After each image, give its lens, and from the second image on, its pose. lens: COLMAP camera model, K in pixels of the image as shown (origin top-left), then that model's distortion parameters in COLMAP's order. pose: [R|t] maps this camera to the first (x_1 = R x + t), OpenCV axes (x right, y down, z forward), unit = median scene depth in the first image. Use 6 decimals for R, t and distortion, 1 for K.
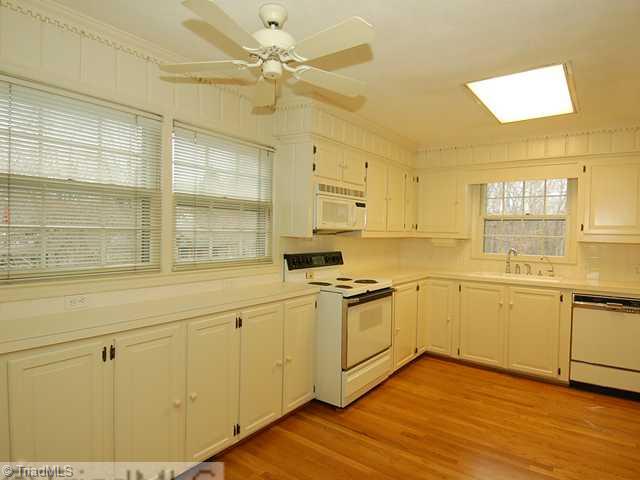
lens RADIAL K [[391.2, 0, 320.7], [0, 391.2, 240.8], [0, 0, 1]] dist [0.006404, -0.004579]
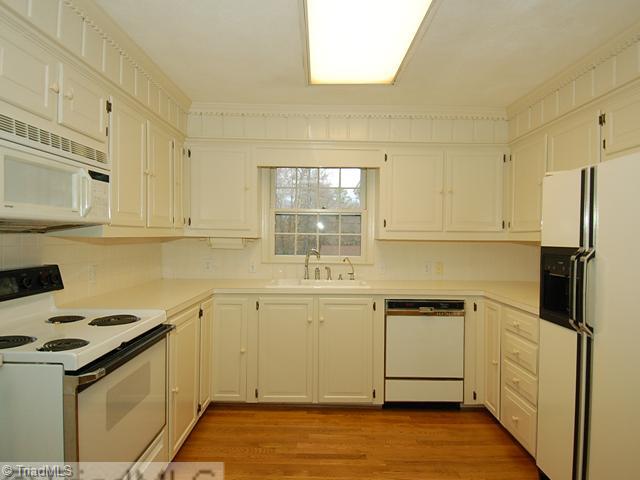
lens RADIAL K [[391.2, 0, 321.9], [0, 391.2, 242.2], [0, 0, 1]] dist [0.006404, -0.004579]
pose [[0.802018, -0.018278, 0.597020, 0.023502], [0.017617, 0.999821, 0.006944, 0.000677], [-0.597040, 0.004949, 0.802196, 0.377352]]
